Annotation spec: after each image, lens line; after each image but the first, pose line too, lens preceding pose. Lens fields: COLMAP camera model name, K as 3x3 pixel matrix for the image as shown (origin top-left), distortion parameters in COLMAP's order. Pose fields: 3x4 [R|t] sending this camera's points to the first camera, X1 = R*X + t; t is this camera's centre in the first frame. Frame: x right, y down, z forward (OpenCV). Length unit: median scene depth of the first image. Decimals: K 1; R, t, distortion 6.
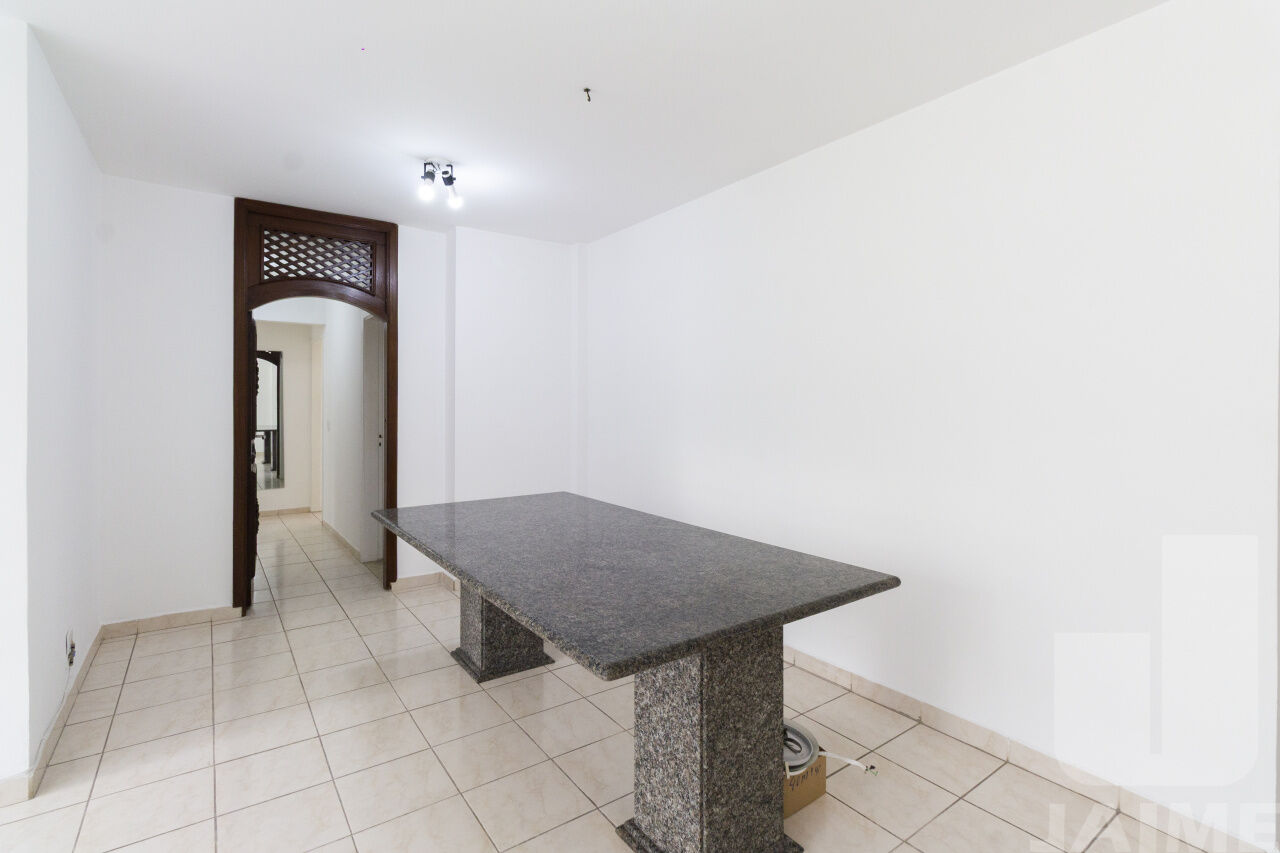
lens RADIAL K [[611.1, 0, 663.4], [0, 611.1, 404.9], [0, 0, 1]] dist [0.001332, -0.001687]
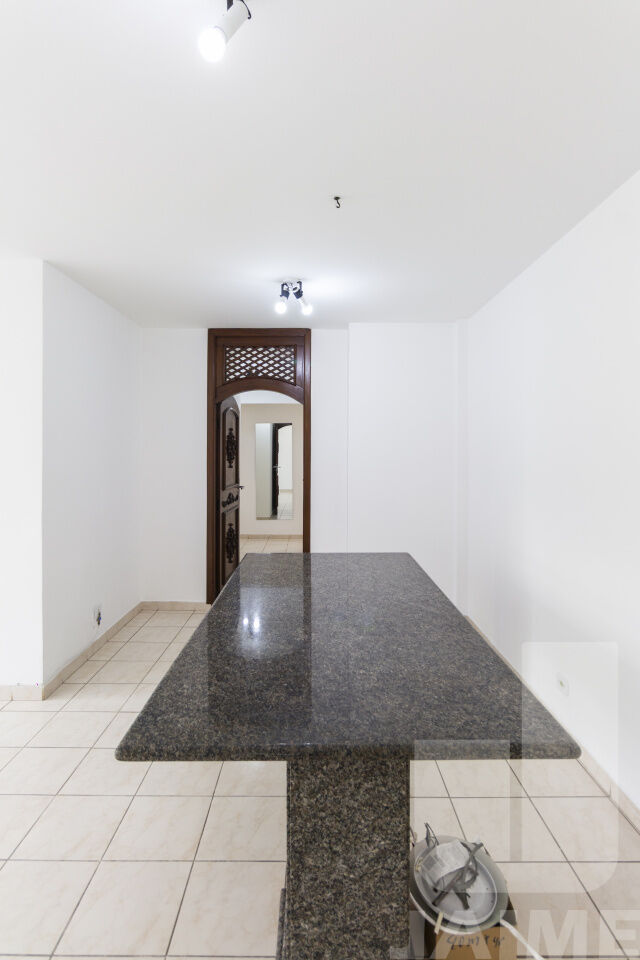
lens RADIAL K [[510.7, 0, 290.8], [0, 510.7, 452.4], [0, 0, 1]] dist [-0.002787, 0.001040]
pose [[0.797394, -0.001878, -0.603456, 0.477244], [-0.001023, 0.999990, -0.004464, -0.072119], [0.603458, 0.004177, 0.797384, 0.289388]]
